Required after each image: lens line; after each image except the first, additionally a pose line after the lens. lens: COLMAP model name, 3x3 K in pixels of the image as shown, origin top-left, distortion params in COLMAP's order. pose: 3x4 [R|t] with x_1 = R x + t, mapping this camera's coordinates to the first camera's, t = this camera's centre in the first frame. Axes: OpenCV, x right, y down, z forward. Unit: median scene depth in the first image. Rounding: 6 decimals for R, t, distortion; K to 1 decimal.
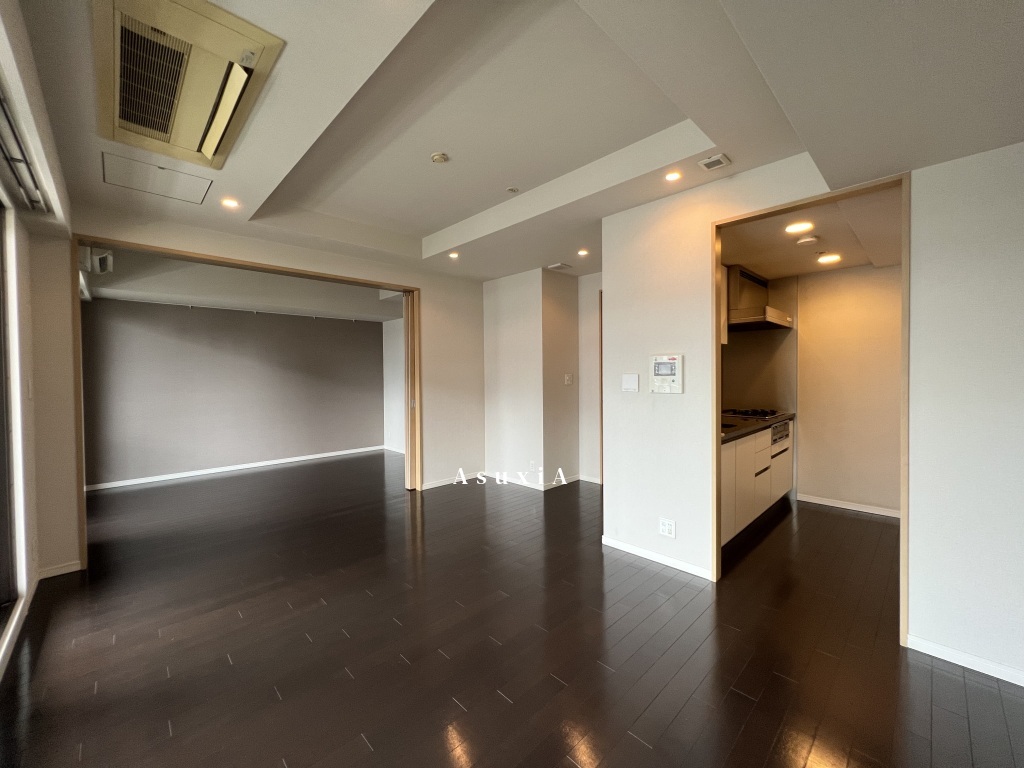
lens RADIAL K [[408.2, 0, 512.0], [0, 408.2, 384.0], [0, 0, 1]] dist [-0.002337, -0.000265]
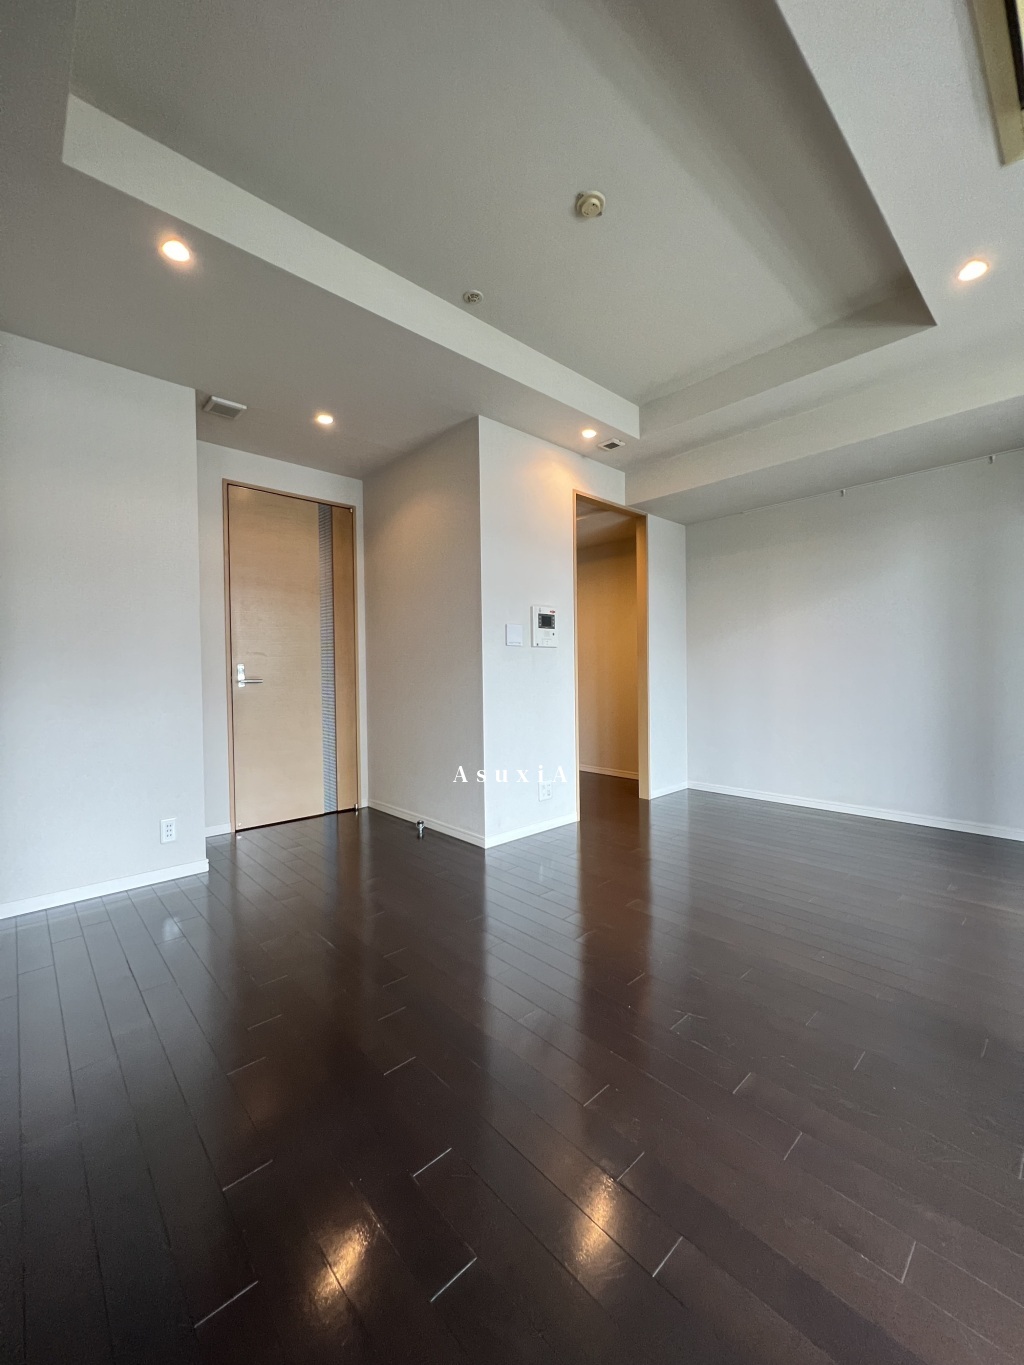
lens RADIAL K [[544.2, 0, 512.0], [0, 544.2, 682.5], [0, 0, 1]] dist [-0.002337, -0.000265]
pose [[0.020831, -0.007939, 0.999751, -0.886226], [0.041885, 0.999097, 0.007062, 0.092962], [-0.998905, 0.041727, 0.021145, 1.055633]]
